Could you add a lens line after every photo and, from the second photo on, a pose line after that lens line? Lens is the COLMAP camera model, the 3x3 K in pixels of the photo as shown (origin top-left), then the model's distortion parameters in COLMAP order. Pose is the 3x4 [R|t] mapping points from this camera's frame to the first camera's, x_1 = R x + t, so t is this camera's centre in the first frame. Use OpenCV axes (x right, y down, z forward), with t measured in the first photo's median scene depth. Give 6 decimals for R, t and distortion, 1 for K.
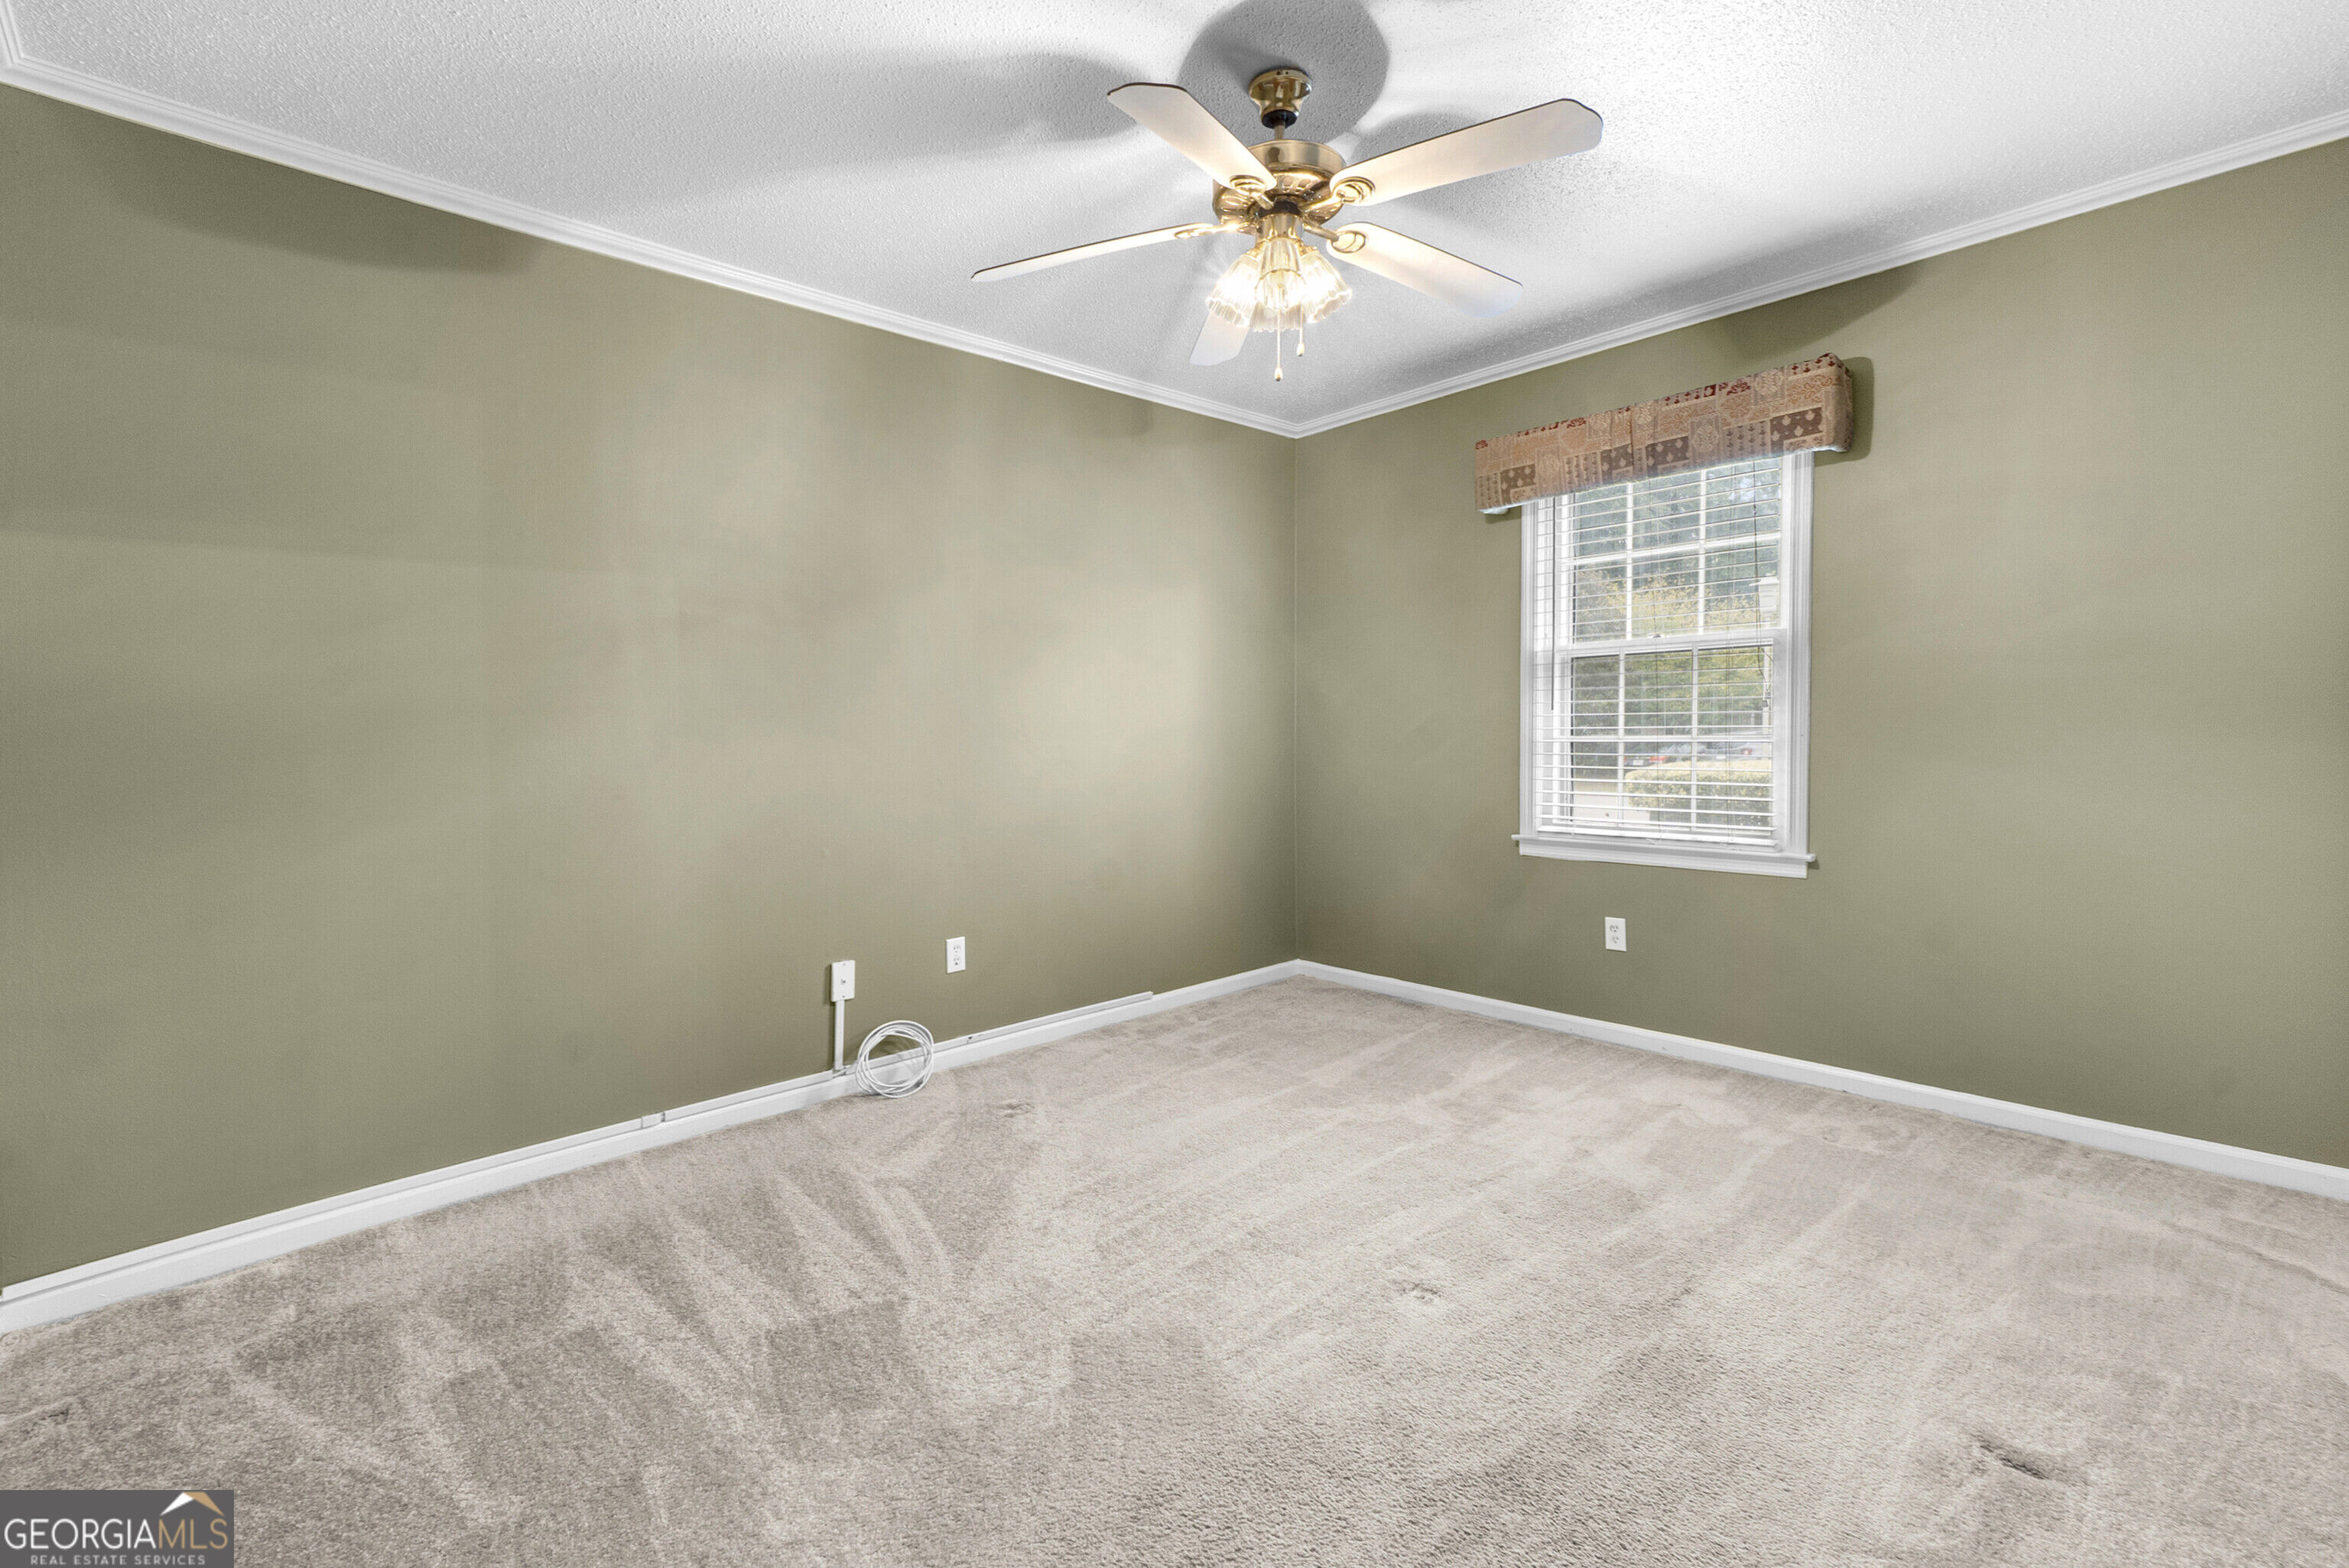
lens RADIAL K [[1036.2, 0, 1164.7], [0, 1036.2, 776.4], [0, 0, 1]] dist [0.001681, 0.000765]
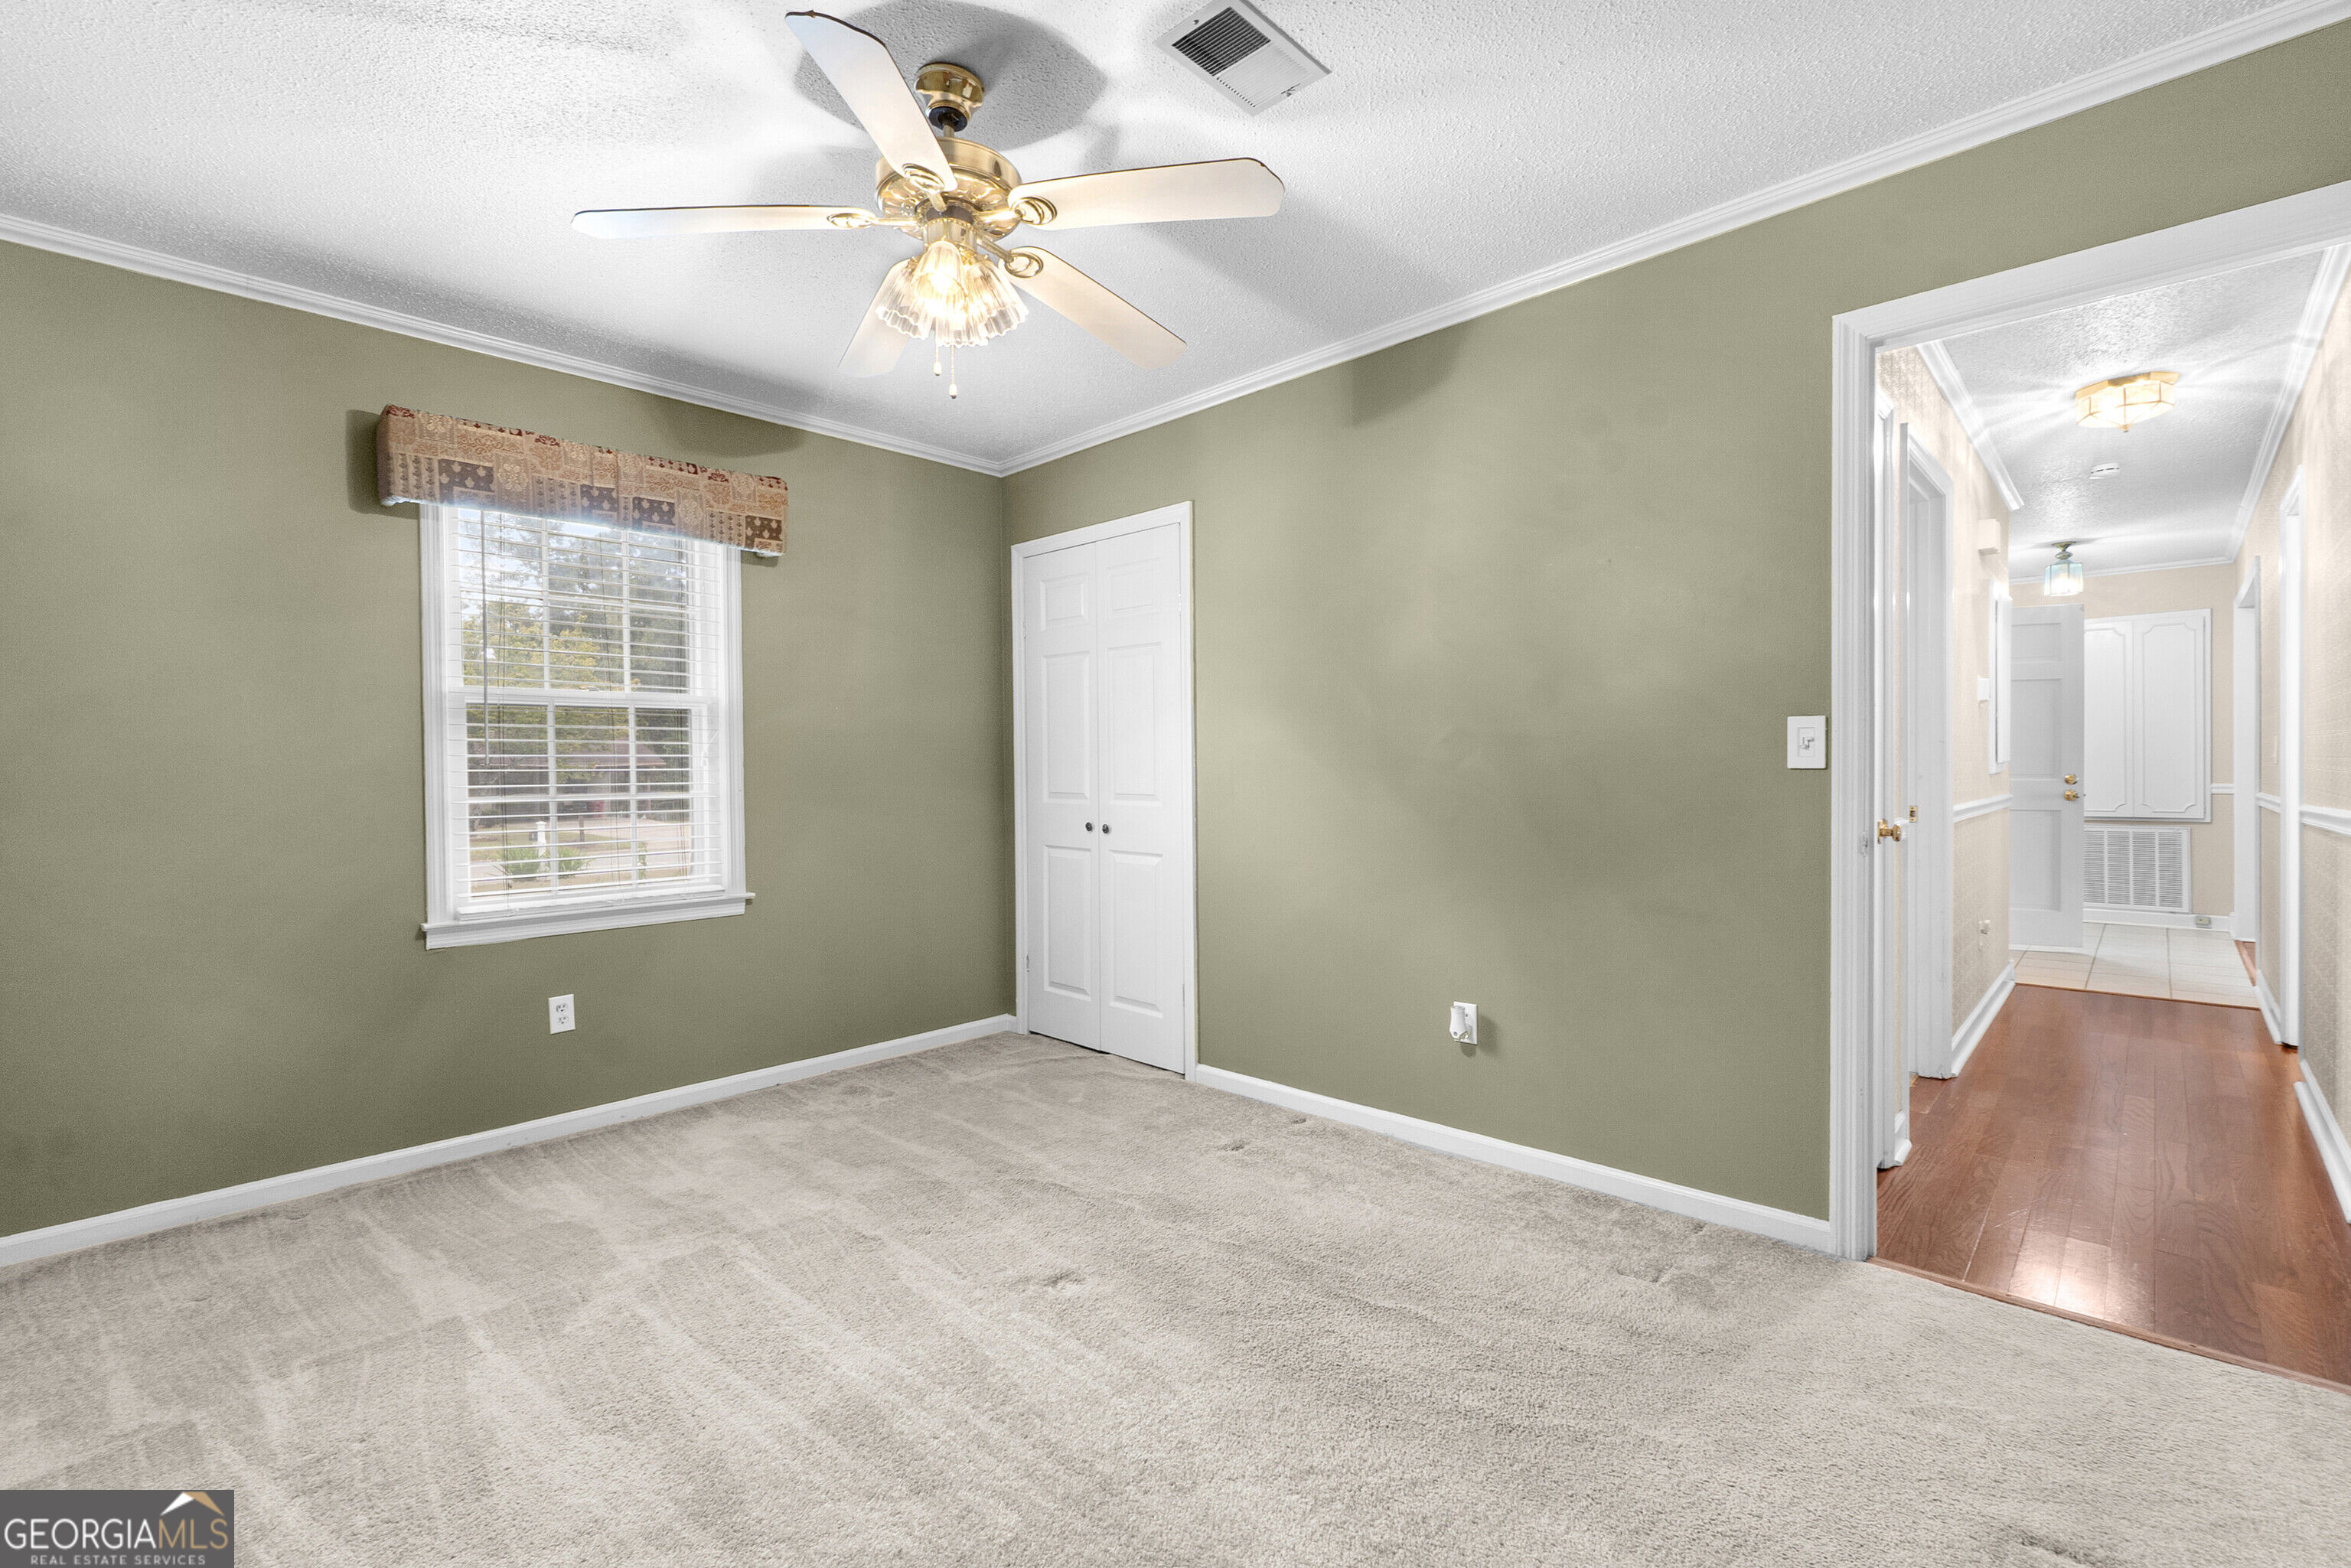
lens RADIAL K [[1020.5, 0, 1168.4], [0, 1020.5, 797.8], [0, 0, 1]] dist [-0.002496, 0.000301]
pose [[-0.053598, -0.015208, 0.998447, -0.555901], [0.054856, 0.998329, 0.018151, -0.026742], [-0.997055, 0.055743, -0.052674, 0.592508]]
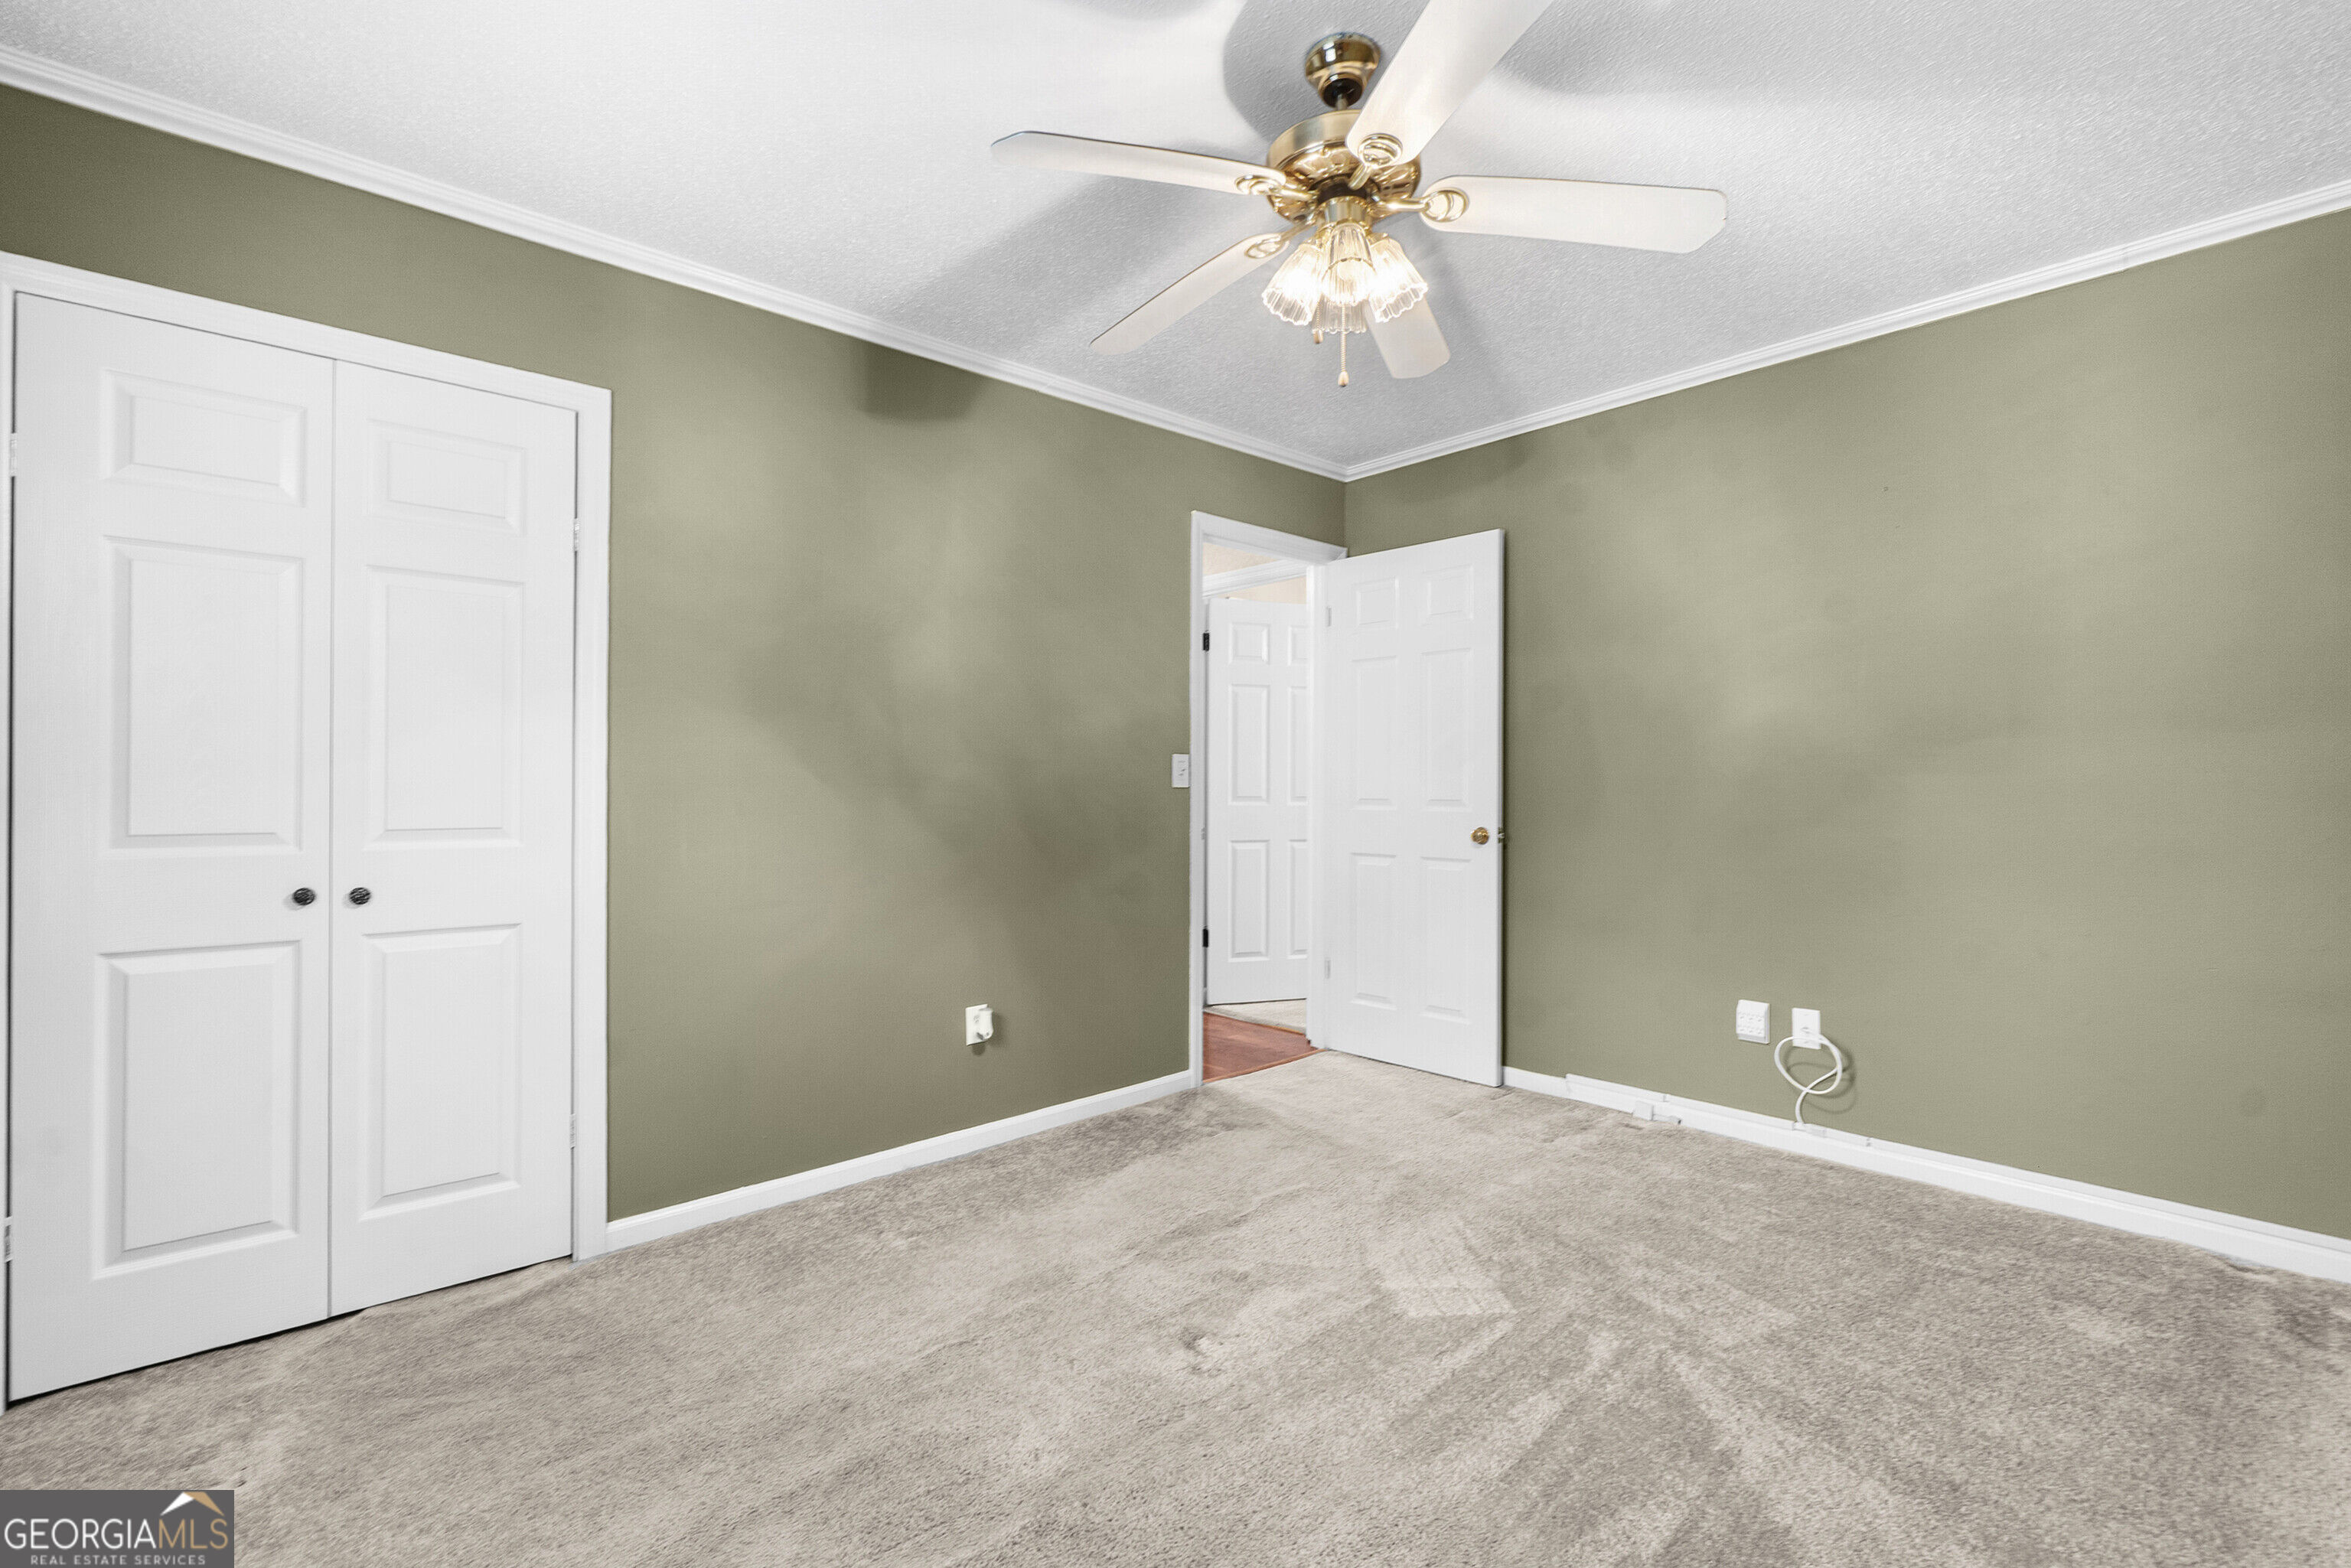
lens RADIAL K [[1020.5, 0, 1168.4], [0, 1020.5, 797.8], [0, 0, 1]] dist [-0.002496, 0.000301]
pose [[-0.999287, 0.014874, 0.034703, 0.158135], [0.016891, 0.998141, 0.058559, -0.067384], [-0.033767, 0.059103, -0.997681, 1.283056]]
